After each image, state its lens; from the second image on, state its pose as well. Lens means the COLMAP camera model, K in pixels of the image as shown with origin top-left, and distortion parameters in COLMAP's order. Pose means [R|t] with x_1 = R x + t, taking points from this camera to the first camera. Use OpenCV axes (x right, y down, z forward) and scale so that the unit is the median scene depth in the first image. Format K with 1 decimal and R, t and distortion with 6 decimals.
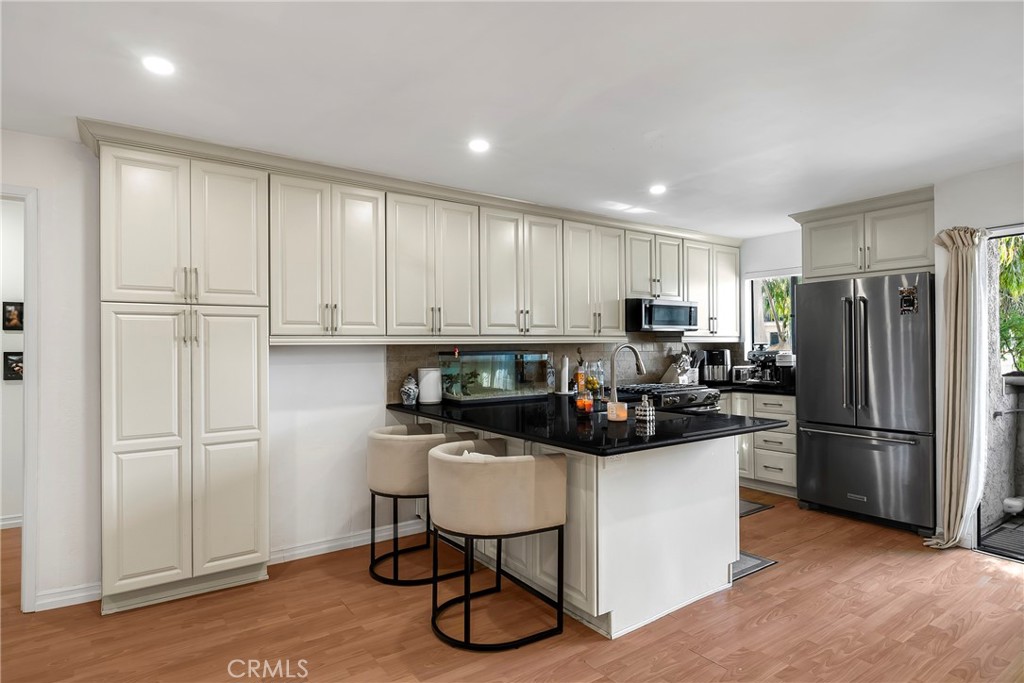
lens RADIAL K [[553.5, 0, 512.0], [0, 553.5, 341.5], [0, 0, 1]] dist [-0.022443, 0.000111]
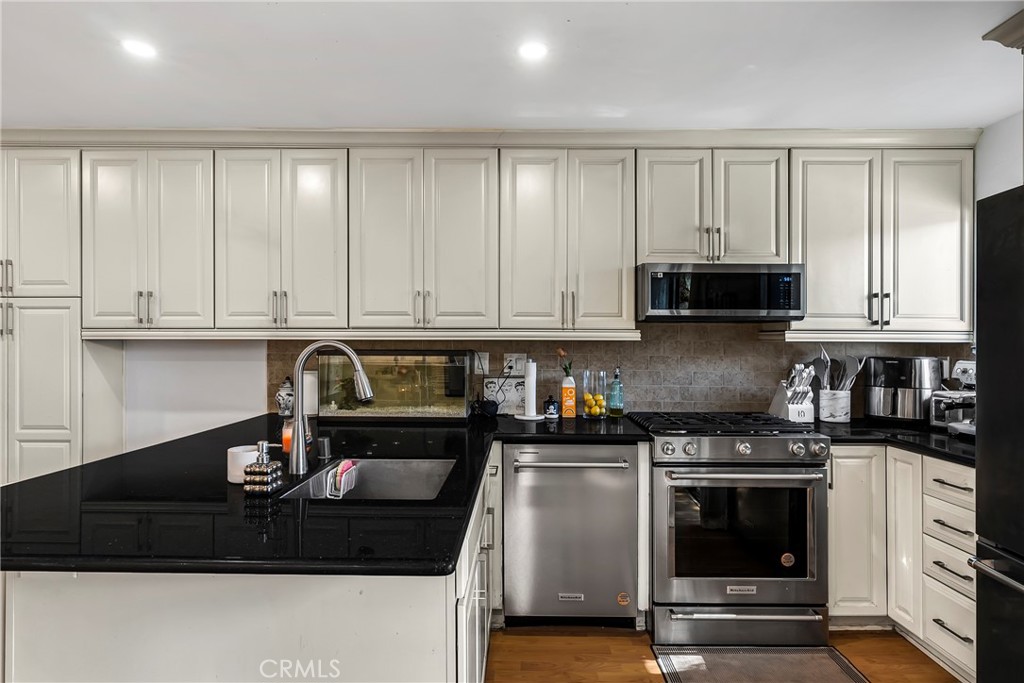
lens RADIAL K [[646.1, 0, 512.0], [0, 646.1, 341.5], [0, 0, 1]] dist [-0.012239, -0.001581]
pose [[0.809986, 0.010839, -0.586349, 0.519600], [-0.006569, 0.999934, 0.009409, -0.002741], [0.586412, -0.003770, 0.810004, 0.379788]]
